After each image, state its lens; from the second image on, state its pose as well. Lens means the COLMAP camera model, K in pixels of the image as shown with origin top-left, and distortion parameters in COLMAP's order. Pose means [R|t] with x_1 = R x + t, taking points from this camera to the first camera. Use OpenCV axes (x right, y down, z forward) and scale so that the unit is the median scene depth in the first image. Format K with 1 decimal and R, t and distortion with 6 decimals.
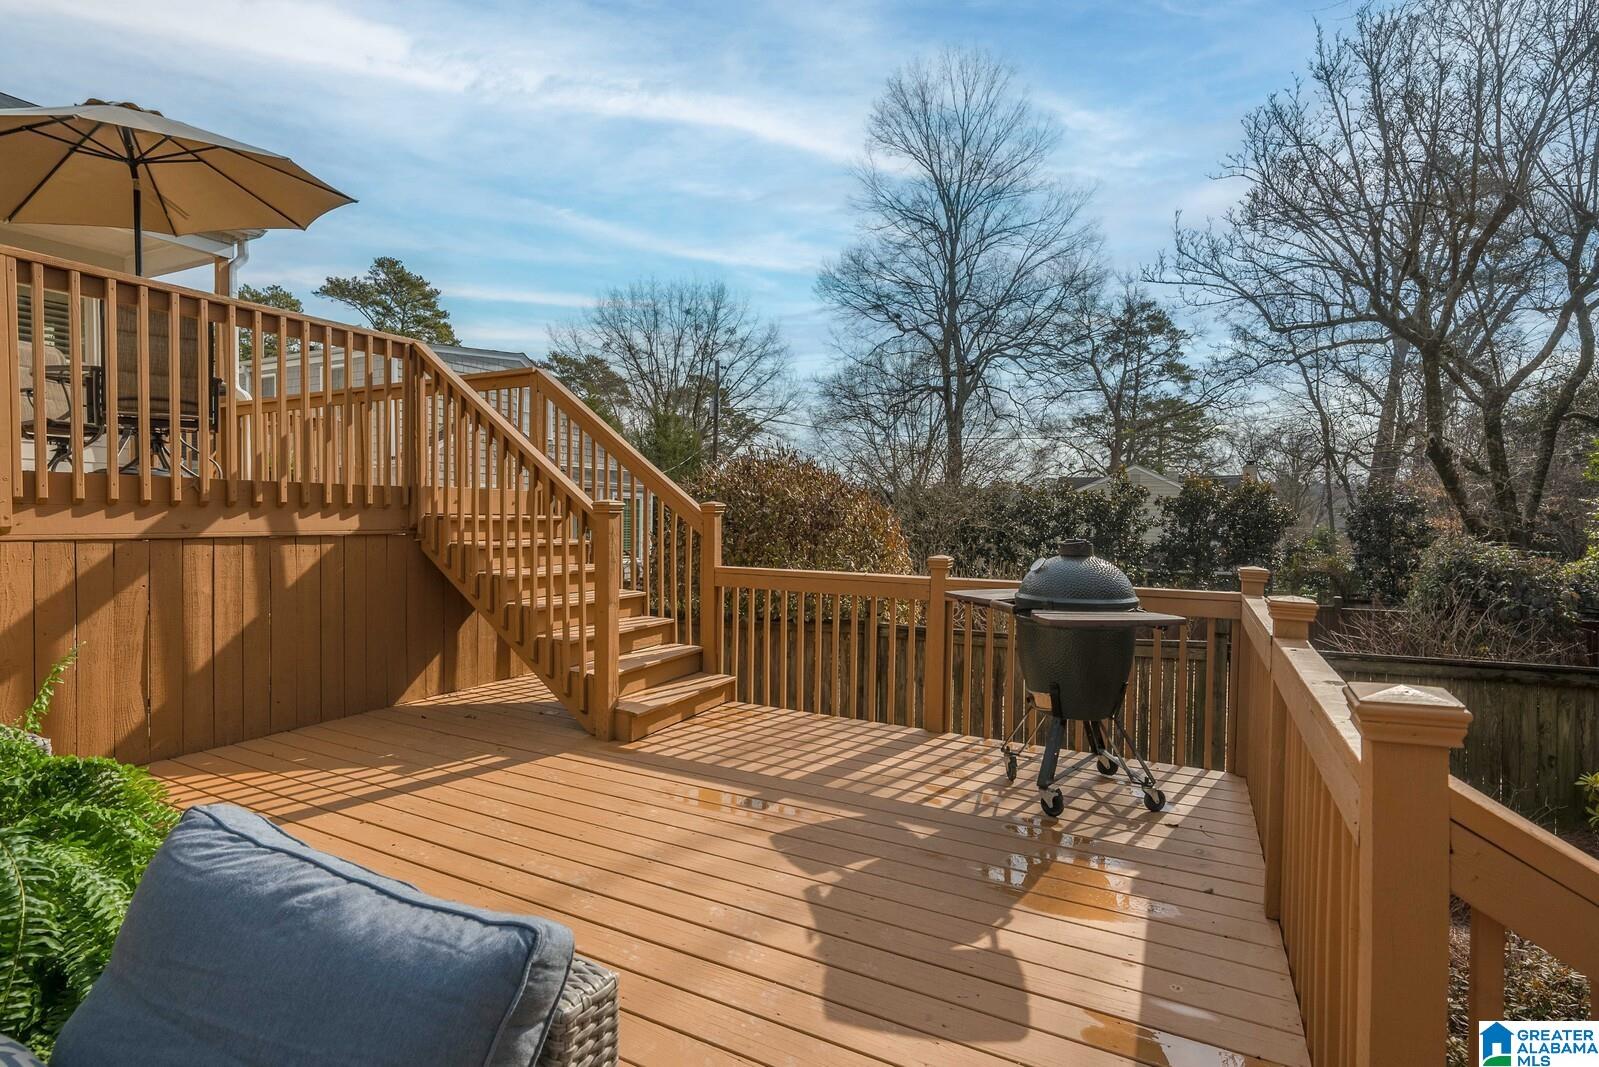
lens RADIAL K [[779.6, 0, 799.3], [0, 779.6, 526.8], [0, 0, 1]] dist [-0.002939, 0.005219]
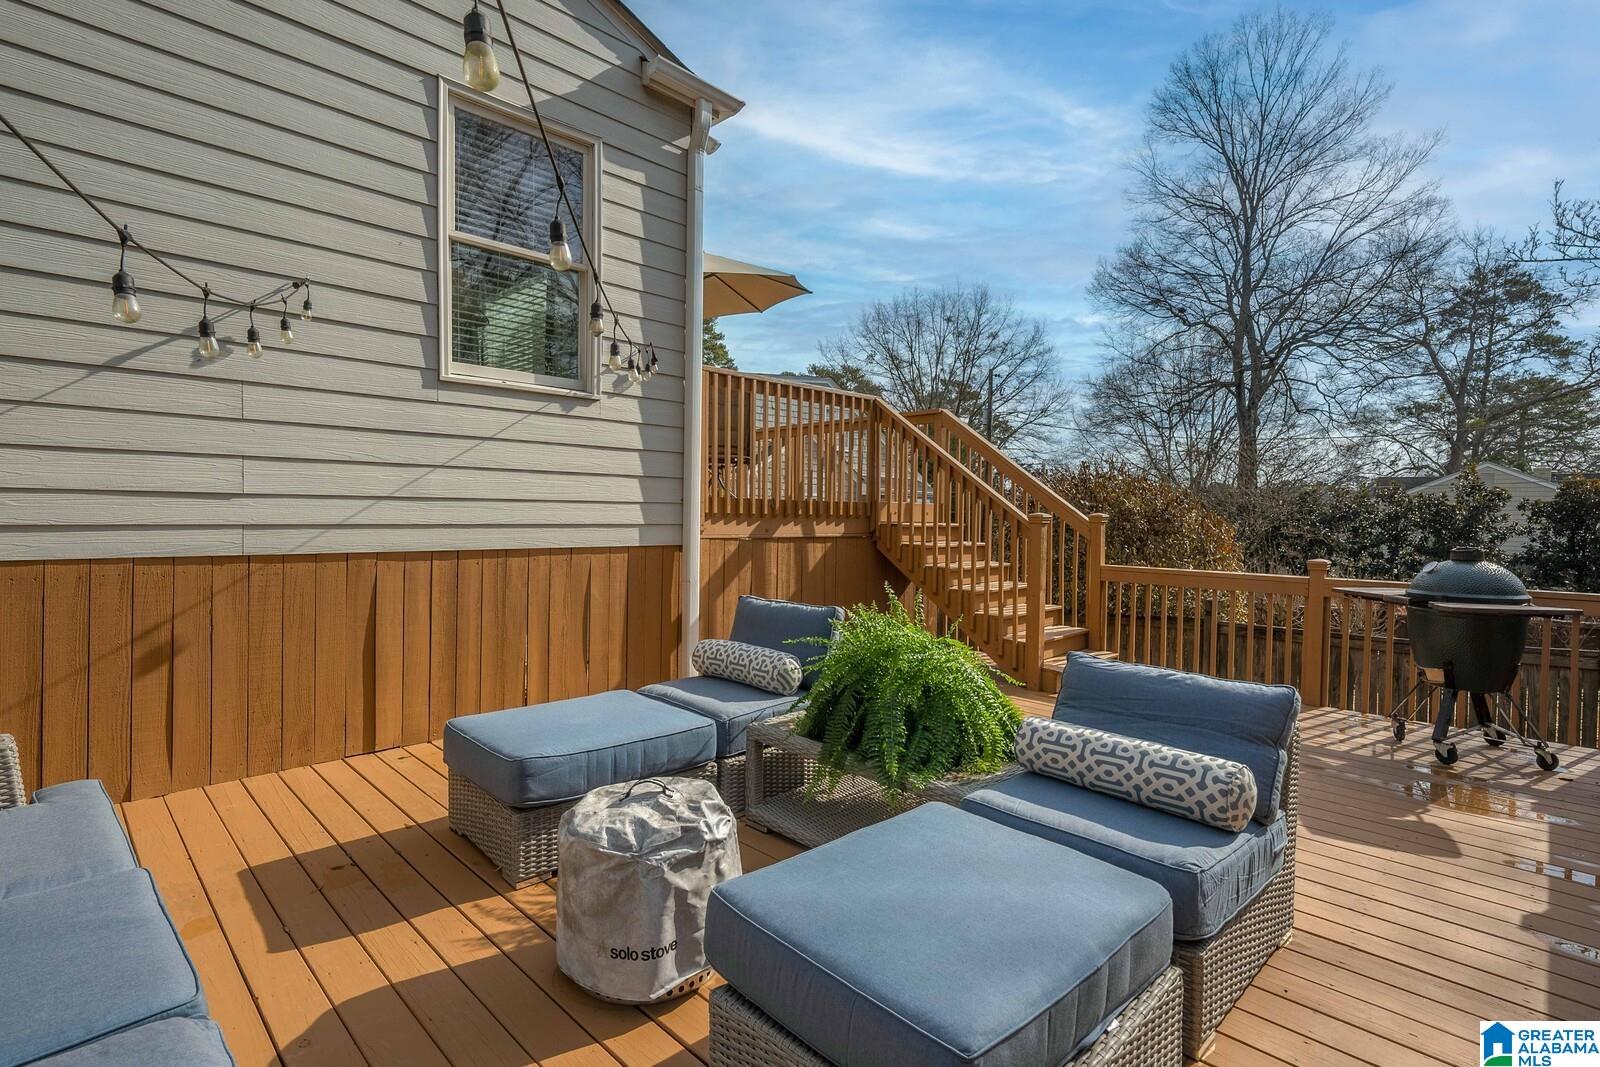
lens RADIAL K [[780.1, 0, 794.9], [0, 780.1, 525.9], [0, 0, 1]] dist [-0.002939, 0.005219]
pose [[0.950933, 0.006460, -0.309329, -0.027270], [-0.008024, 0.999961, -0.003783, -0.000478], [0.309292, 0.006079, 0.950948, -0.050222]]
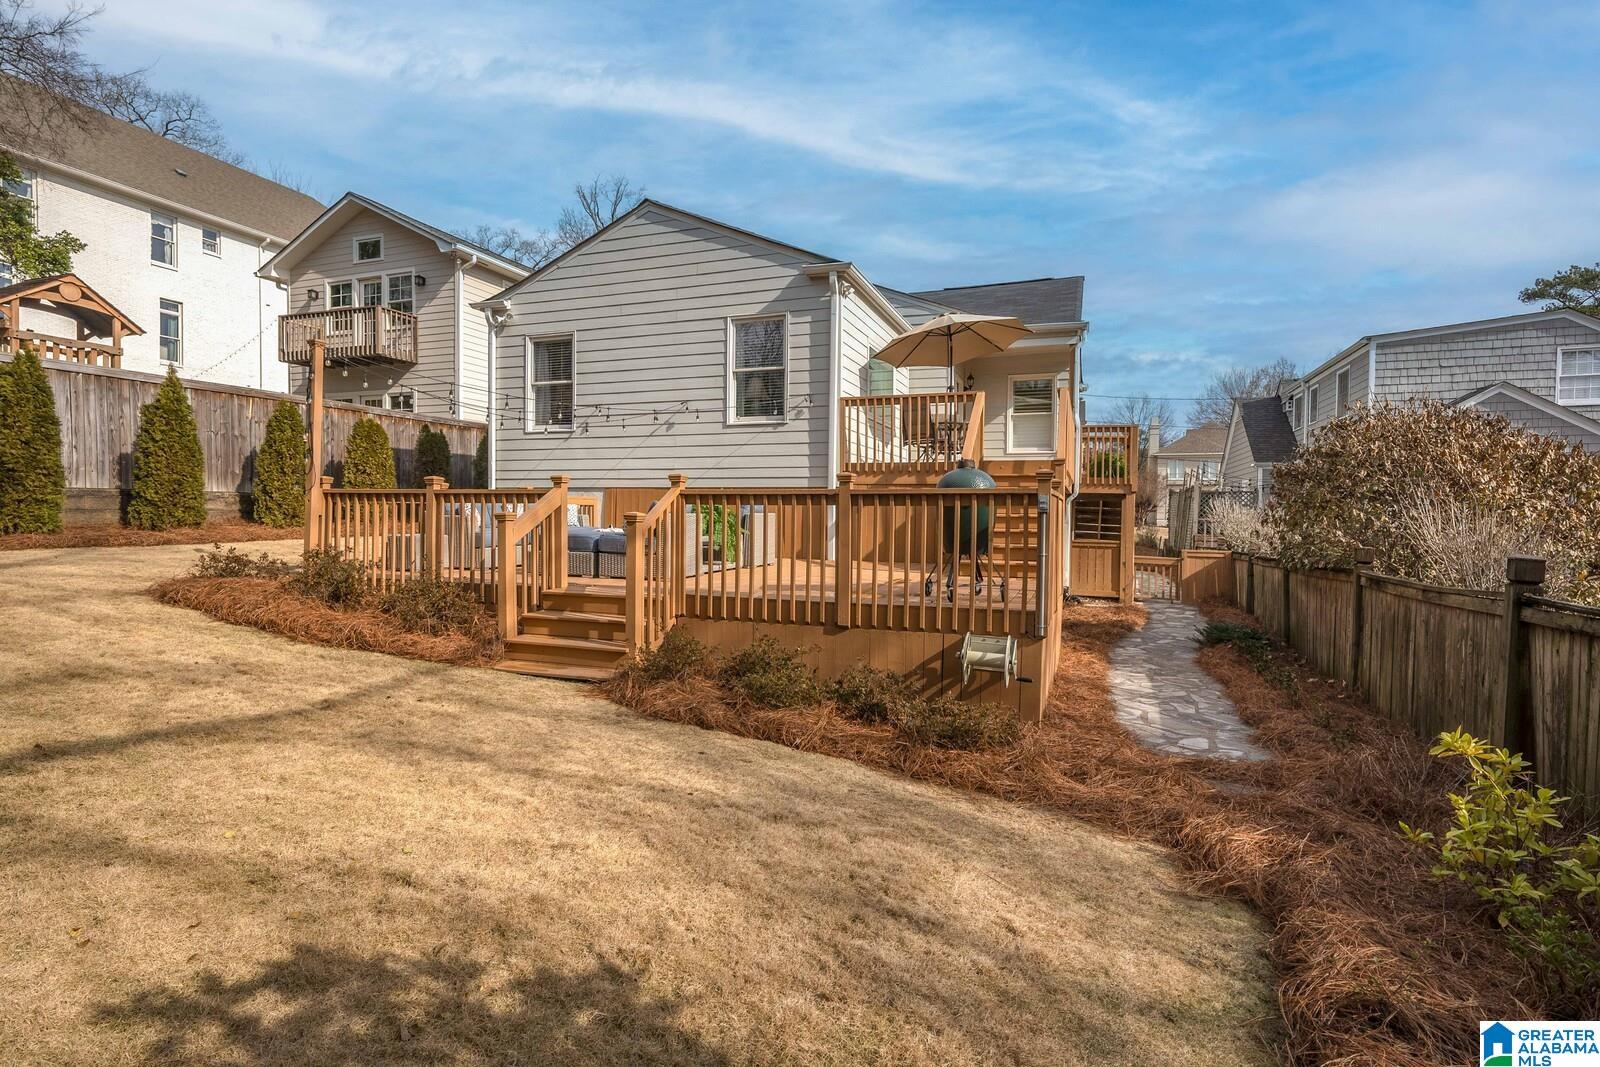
lens RADIAL K [[780.1, 0, 791.7], [0, 780.1, 519.6], [0, 0, 1]] dist [-0.002939, 0.005219]
pose [[0.114223, 0.000519, -0.993455, 0.212810], [-0.025106, 0.999682, -0.002364, 0.017041], [0.993138, 0.025212, 0.114200, 0.036485]]
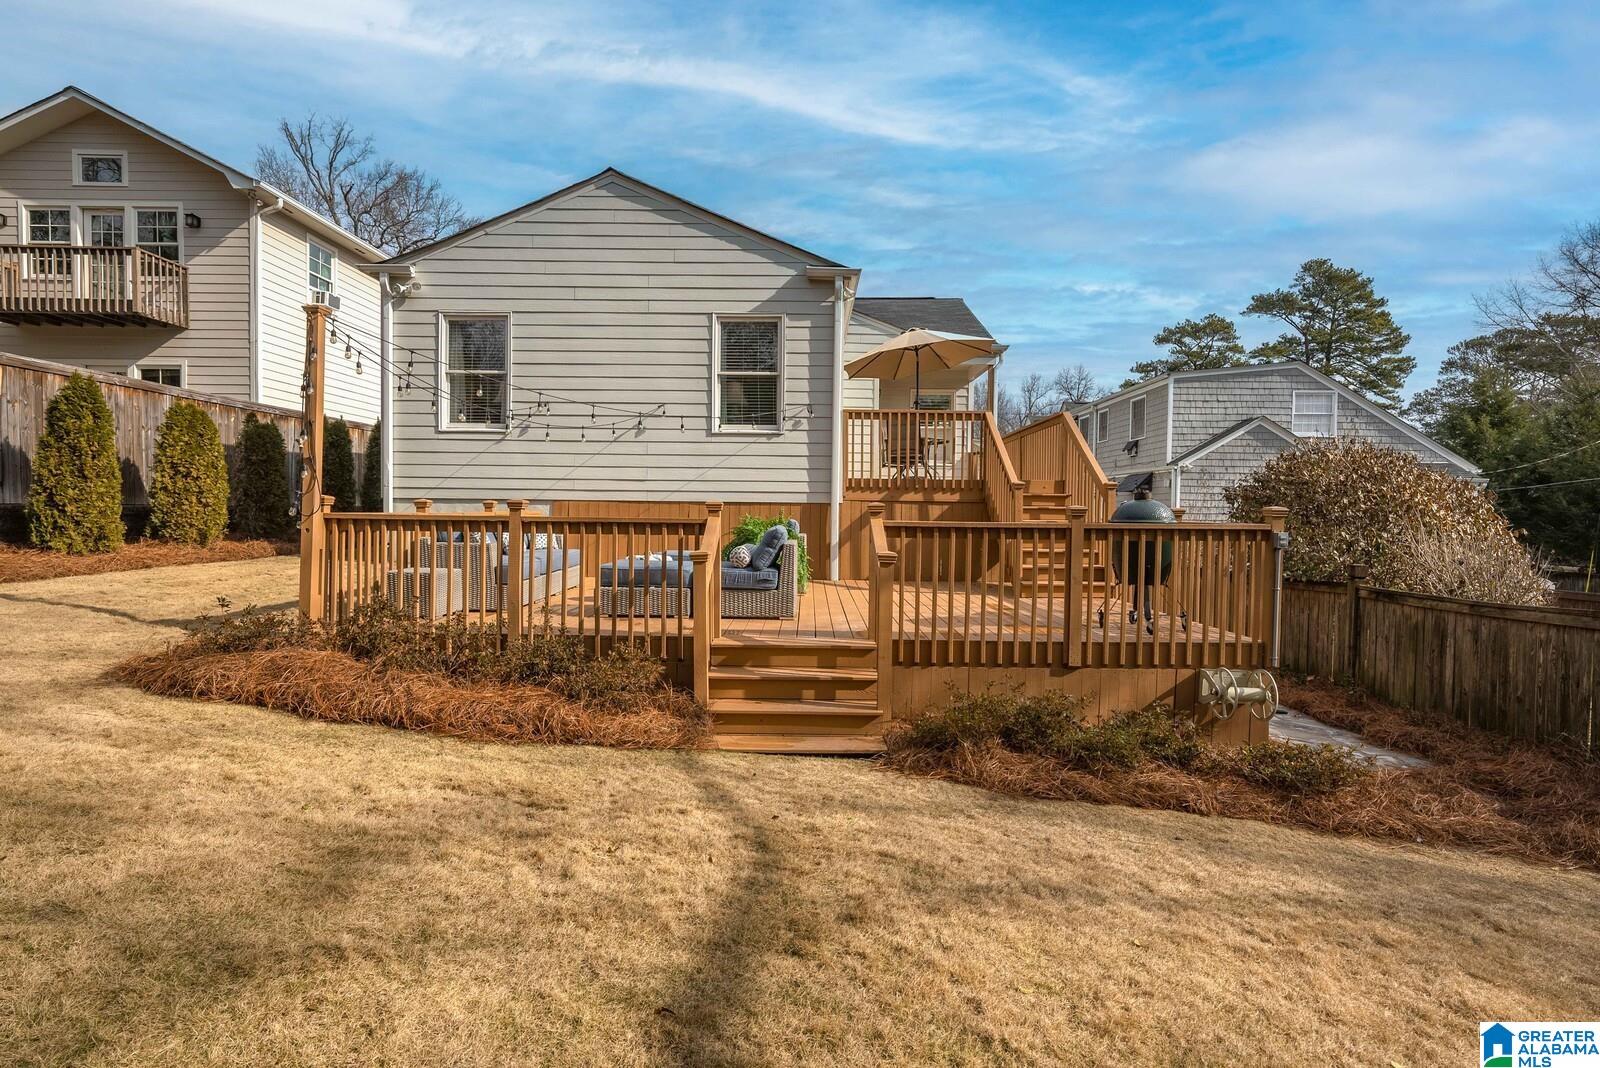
lens RADIAL K [[780.1, 0, 799.0], [0, 780.1, 524.2], [0, 0, 1]] dist [-0.002939, 0.005219]
pose [[0.448118, 0.009643, -0.893923, 0.164271], [-0.021664, 0.999765, -0.000075, 0.011206], [0.893712, 0.019399, 0.448221, -0.056835]]
